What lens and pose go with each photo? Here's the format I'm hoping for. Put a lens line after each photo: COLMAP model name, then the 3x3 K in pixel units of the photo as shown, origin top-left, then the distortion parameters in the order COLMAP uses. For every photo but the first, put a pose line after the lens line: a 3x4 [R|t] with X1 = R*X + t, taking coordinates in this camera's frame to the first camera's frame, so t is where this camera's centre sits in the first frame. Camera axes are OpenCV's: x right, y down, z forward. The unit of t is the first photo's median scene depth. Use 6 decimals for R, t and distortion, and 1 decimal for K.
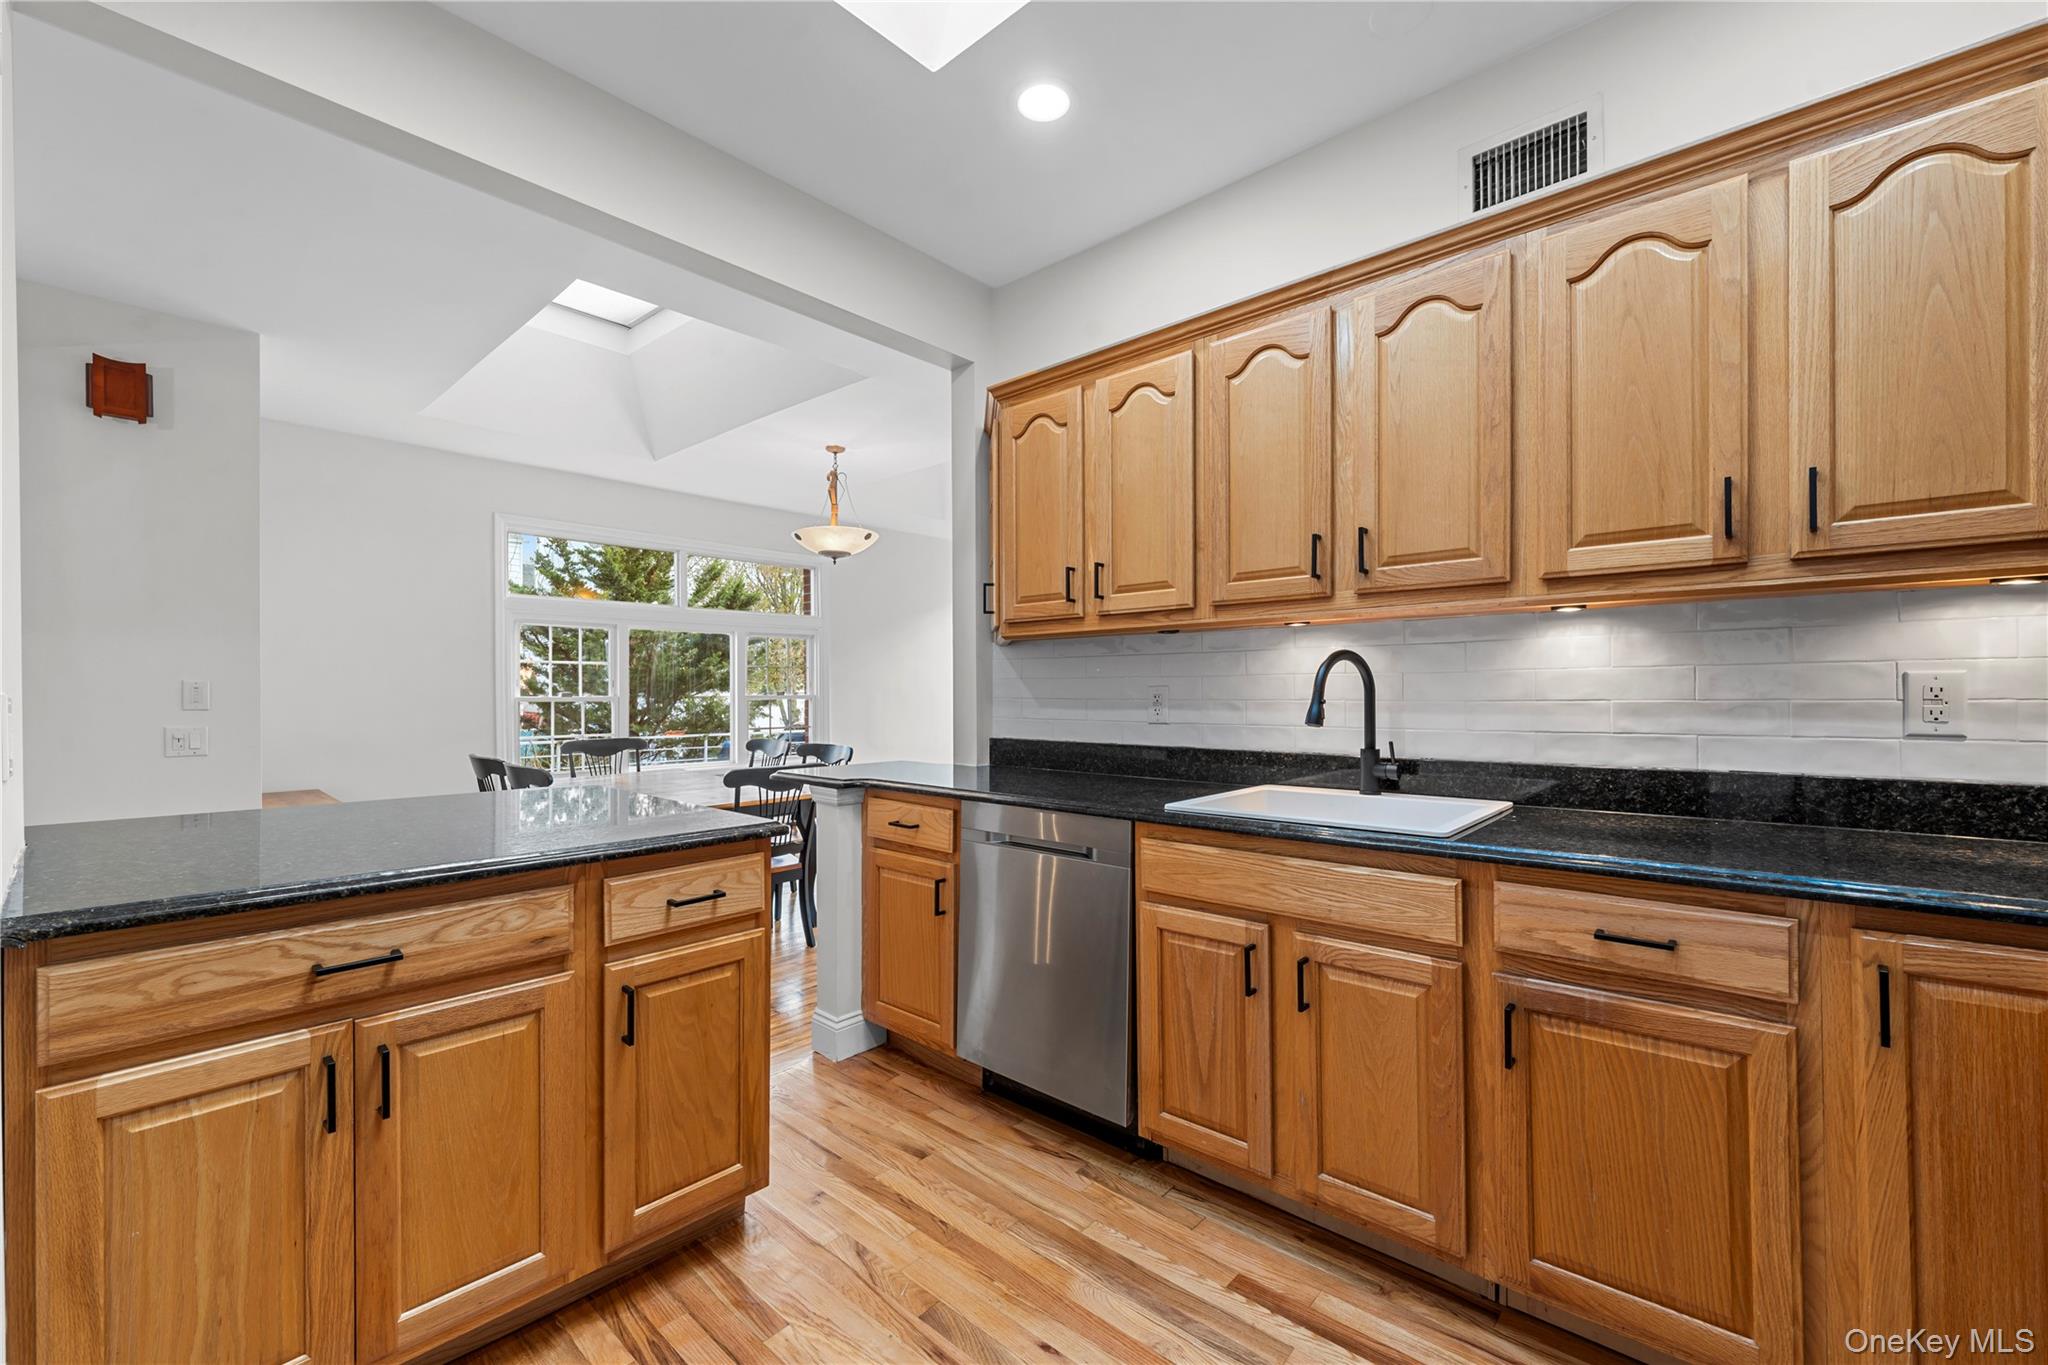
lens RADIAL K [[829.0, 0, 1033.7], [0, 829.0, 694.7], [0, 0, 1]] dist [0.000692, -0.002027]
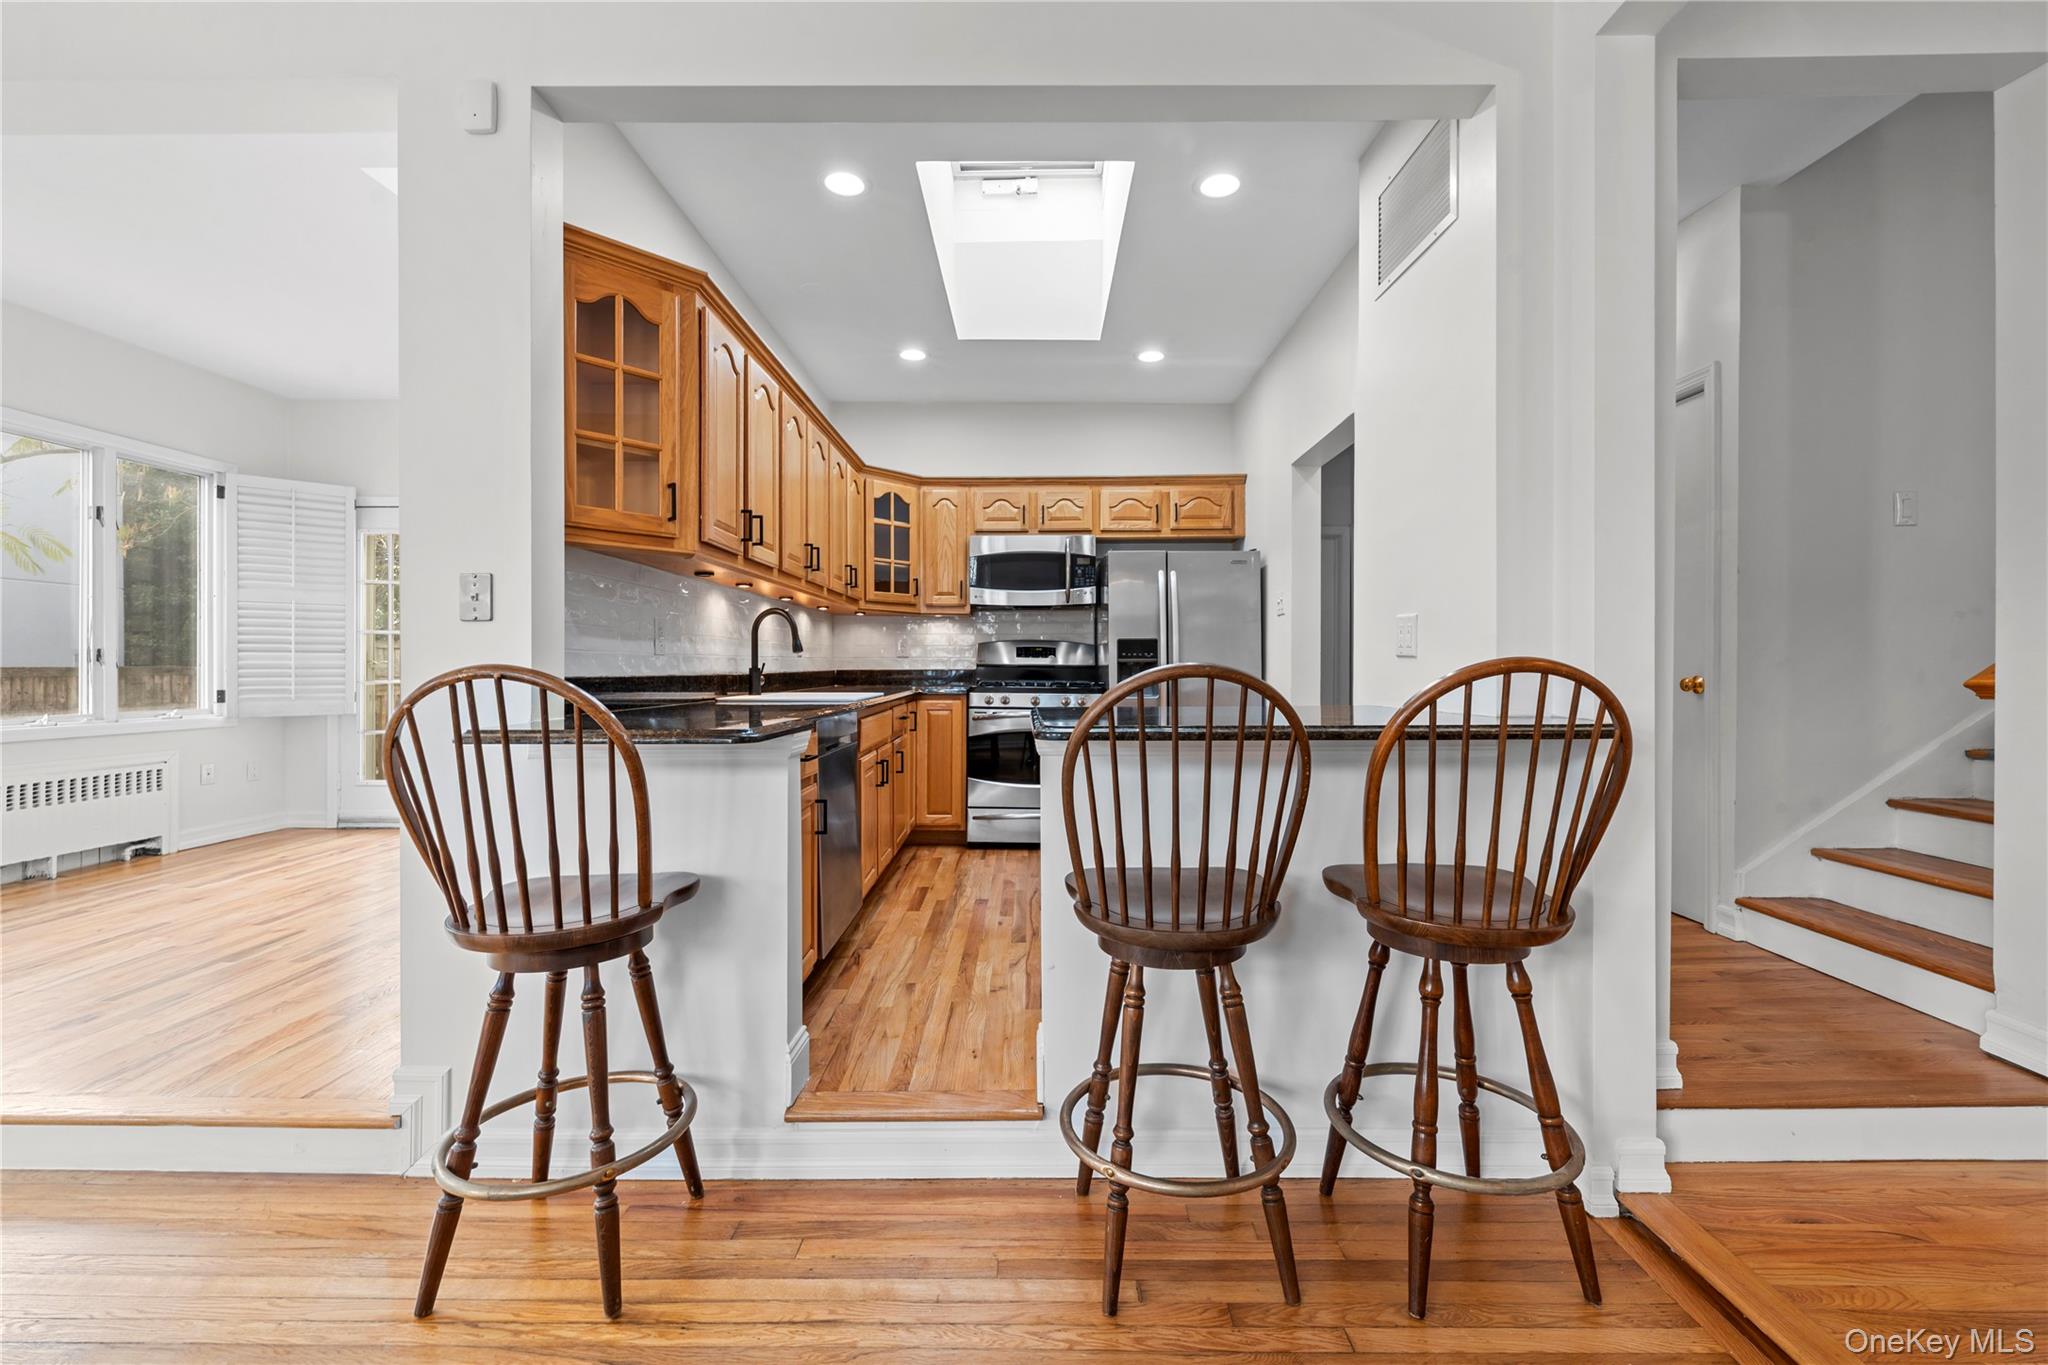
lens RADIAL K [[829.0, 0, 1031.2], [0, 829.0, 667.9], [0, 0, 1]] dist [0.000692, -0.002027]
pose [[-0.662286, 0.002500, 0.749247, -1.416611], [0.005102, 0.999986, 0.001174, 0.078123], [-0.749234, 0.004600, -0.662289, 1.988258]]
